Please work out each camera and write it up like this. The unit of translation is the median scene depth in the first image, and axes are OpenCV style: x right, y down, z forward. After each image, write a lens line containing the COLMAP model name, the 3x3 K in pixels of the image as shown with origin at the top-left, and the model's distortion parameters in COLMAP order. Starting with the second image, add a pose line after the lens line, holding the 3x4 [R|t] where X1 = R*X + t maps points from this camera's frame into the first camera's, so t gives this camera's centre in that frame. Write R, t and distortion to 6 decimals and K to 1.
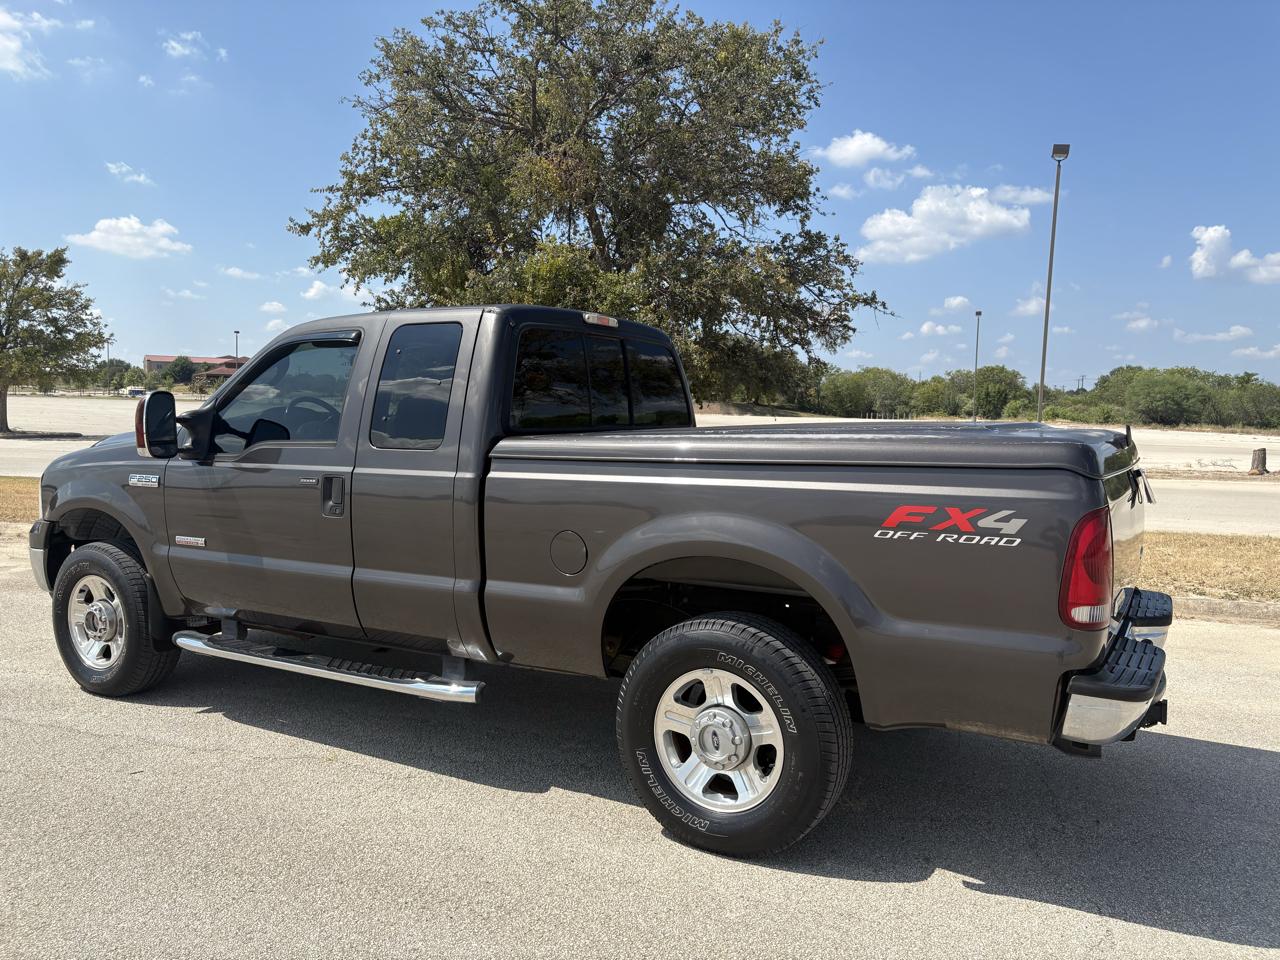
lens RADIAL K [[970.3, 0, 646.5], [0, 970.3, 478.4], [0, 0, 1]] dist [0.003804, 0.001108]
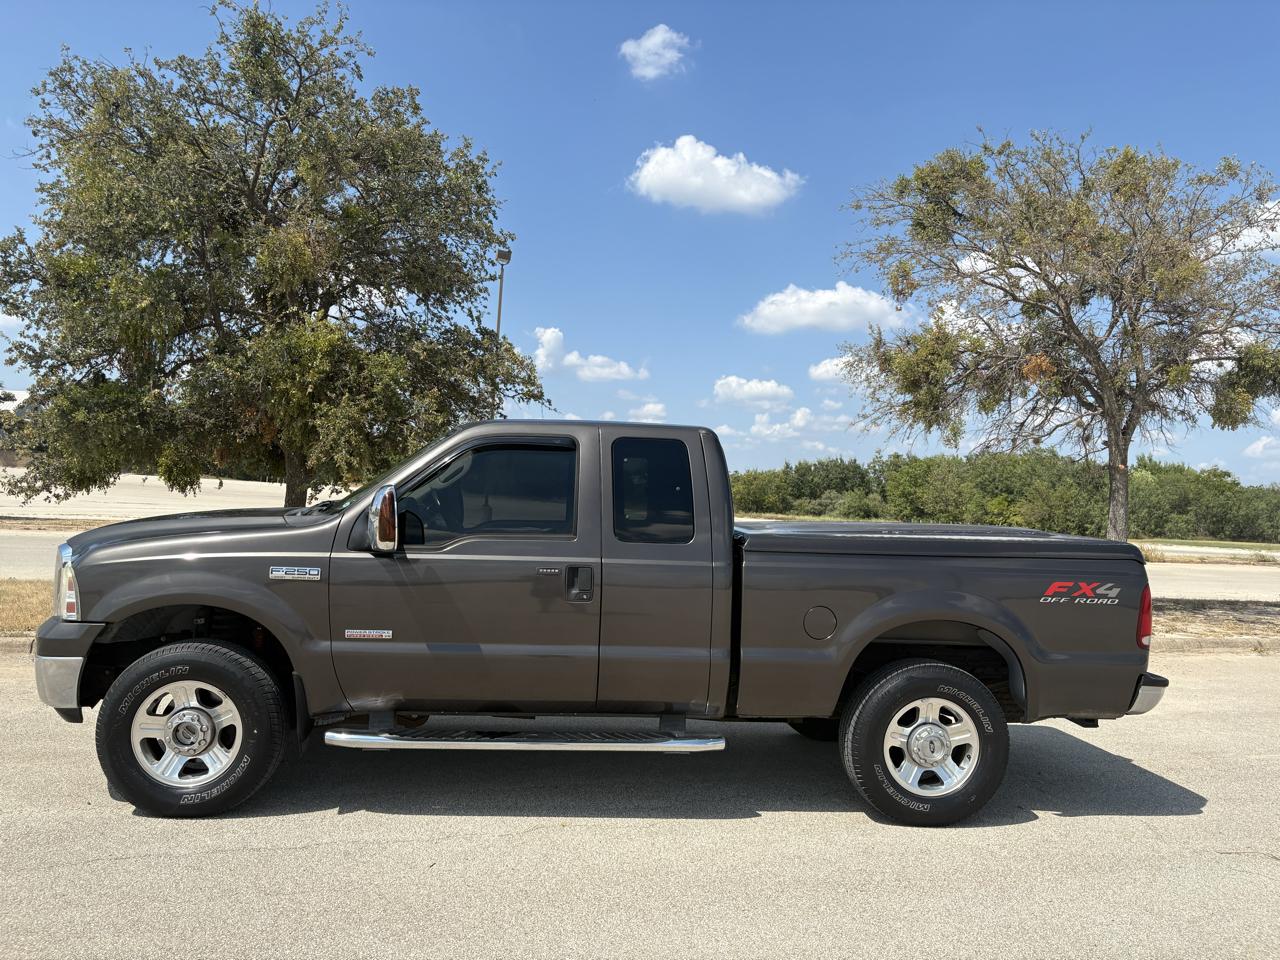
lens RADIAL K [[964.2, 0, 638.4], [0, 964.2, 480.9], [0, 0, 1]] dist [0.016542, -0.014609]
pose [[0.819184, 0.032993, 0.572581, -0.843401], [0.004401, 0.997953, -0.063800, -0.027911], [-0.573513, 0.054784, 0.817362, 0.033102]]
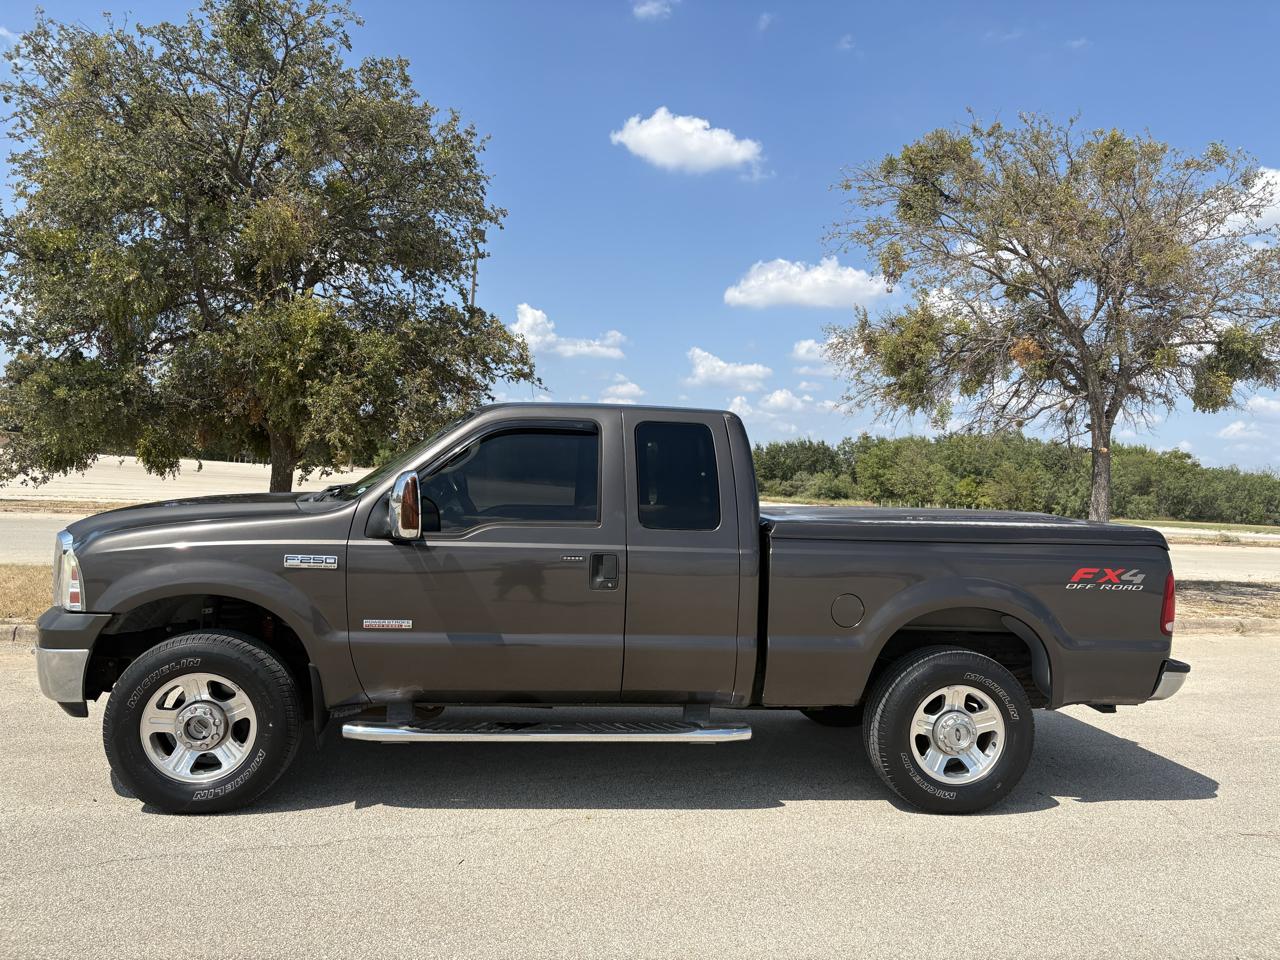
lens RADIAL K [[963.7, 0, 641.0], [0, 963.7, 481.8], [0, 0, 1]] dist [0.010784, -0.005747]
pose [[0.799745, 0.021760, 0.599946, -0.875164], [0.004868, 0.999075, -0.042726, -0.034709], [-0.600320, 0.037090, 0.798899, 0.090067]]
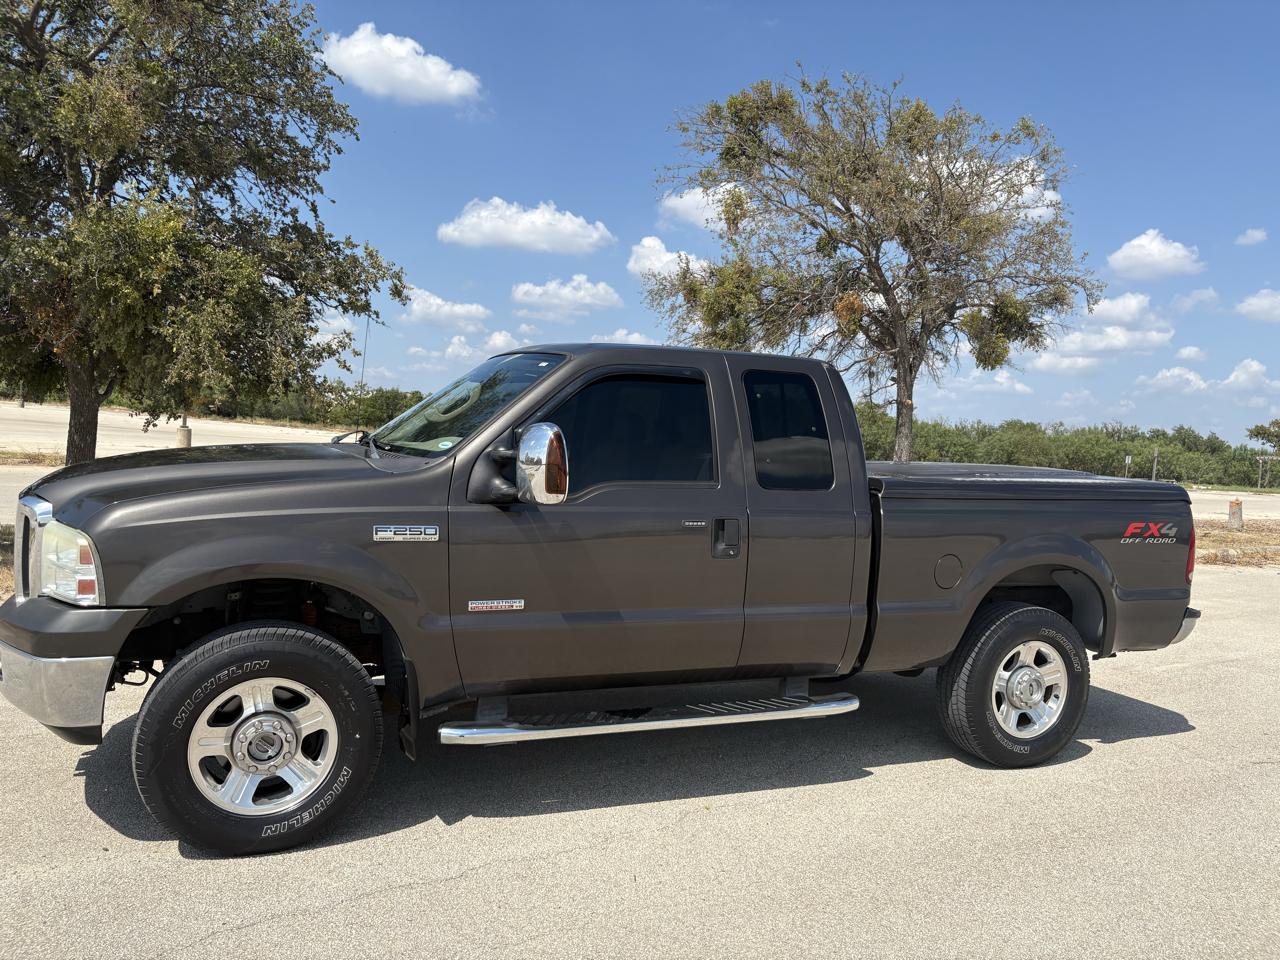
lens RADIAL K [[962.7, 0, 636.0], [0, 962.7, 483.3], [0, 0, 1]] dist [0.008567, -0.000317]
pose [[0.603366, -0.018229, 0.797256, -1.068491], [0.004582, 0.999801, 0.019393, -0.052414], [-0.797451, -0.008048, 0.603330, 0.447668]]
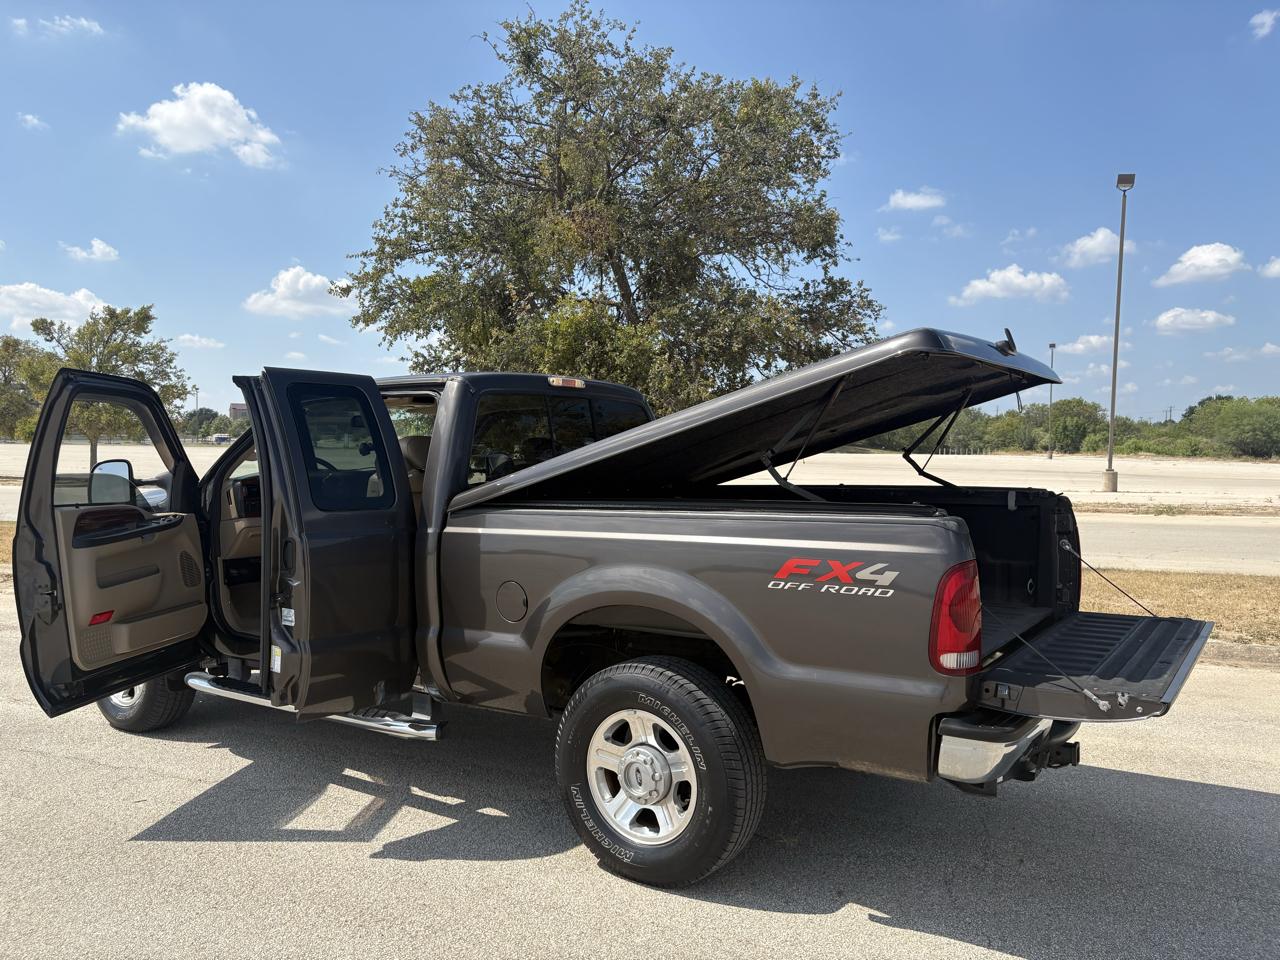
lens RADIAL K [[973.3, 0, 640.0], [0, 973.3, 480.0], [0, 0, 1]] dist [0.007004, -0.004999]
pose [[0.996845, -0.012189, -0.078434, 0.120198], [0.009126, 0.999186, -0.039292, -0.012376], [0.078849, 0.038453, 0.996145, -0.067120]]
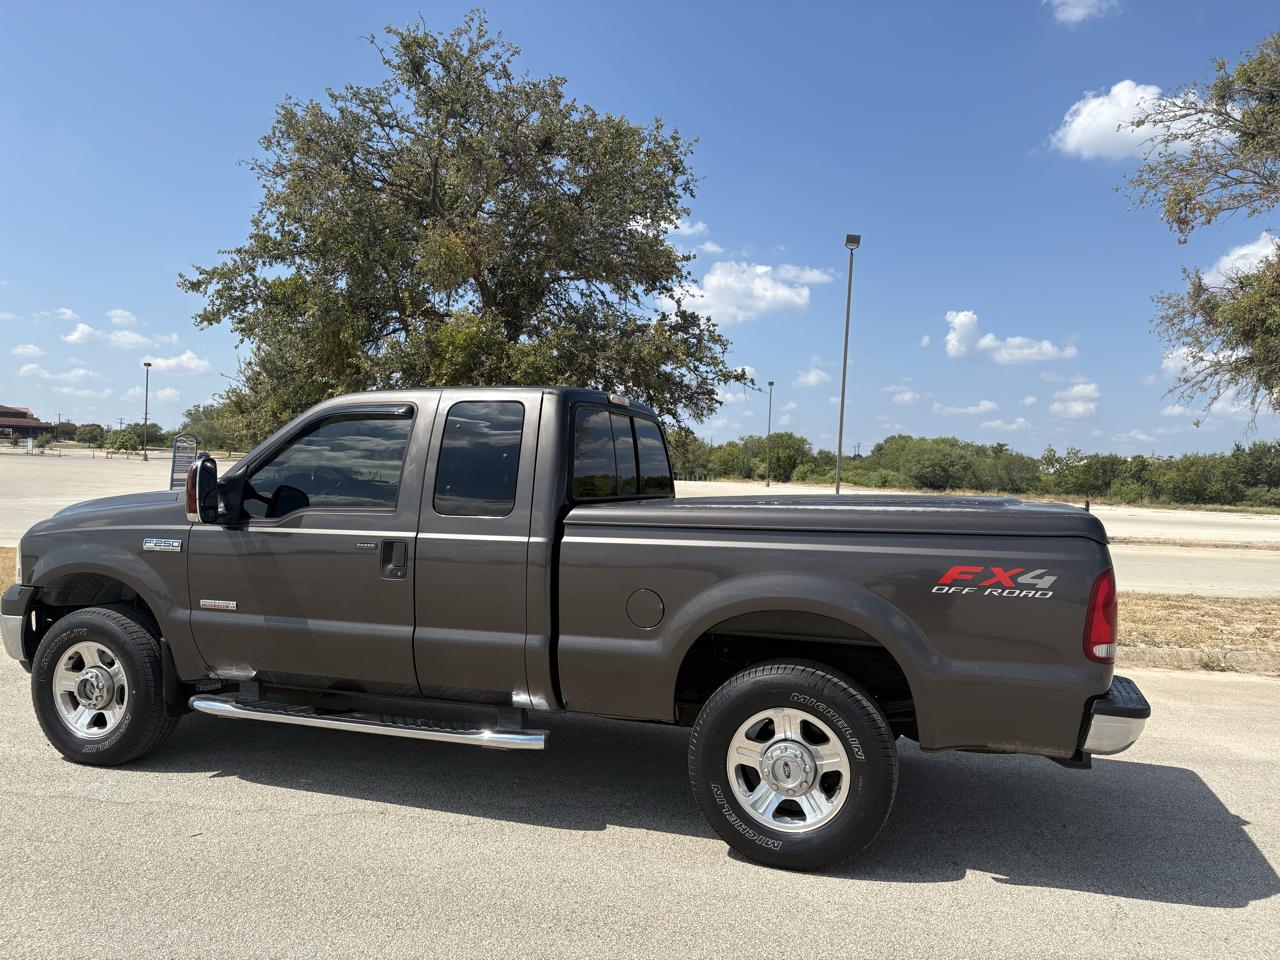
lens RADIAL K [[964.2, 0, 638.4], [0, 964.2, 480.9], [0, 0, 1]] dist [0.016542, -0.014609]
pose [[0.980504, 0.011602, 0.196157, -0.248031], [0.000033, 0.998246, -0.059209, -0.004906], [-0.196500, 0.058061, 0.978783, -0.086637]]
